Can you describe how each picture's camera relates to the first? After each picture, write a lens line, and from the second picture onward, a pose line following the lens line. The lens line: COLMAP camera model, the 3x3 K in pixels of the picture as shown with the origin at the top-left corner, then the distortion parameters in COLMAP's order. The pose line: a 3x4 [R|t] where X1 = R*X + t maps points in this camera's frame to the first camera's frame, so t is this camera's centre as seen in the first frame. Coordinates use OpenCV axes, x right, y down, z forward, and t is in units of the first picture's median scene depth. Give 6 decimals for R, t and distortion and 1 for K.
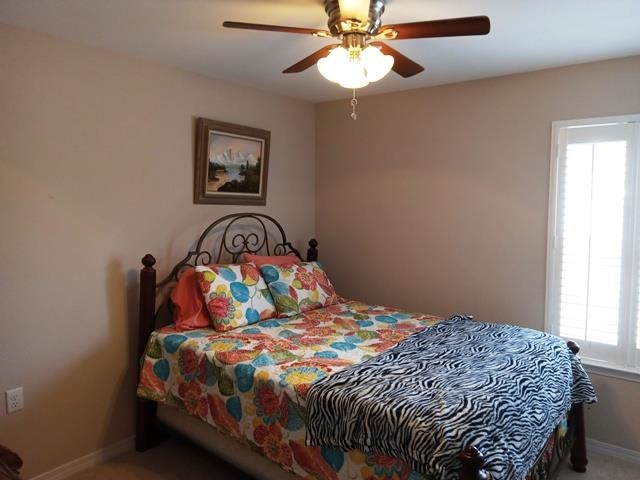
lens RADIAL K [[475.2, 0, 323.1], [0, 475.2, 233.4], [0, 0, 1]] dist [-0.008026, -0.000923]
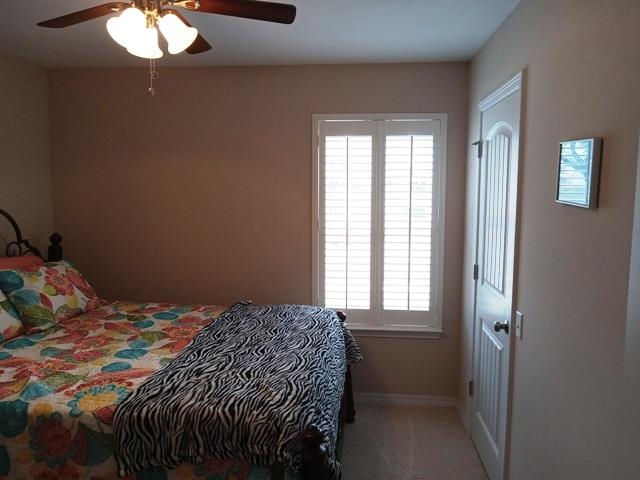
lens RADIAL K [[475.2, 0, 323.1], [0, 475.2, 233.4], [0, 0, 1]] dist [-0.008026, -0.000923]
pose [[0.837256, -0.053829, 0.544155, -0.142217], [0.038448, 0.998475, 0.039614, -0.006552], [-0.545457, -0.012245, 0.838049, 0.083226]]
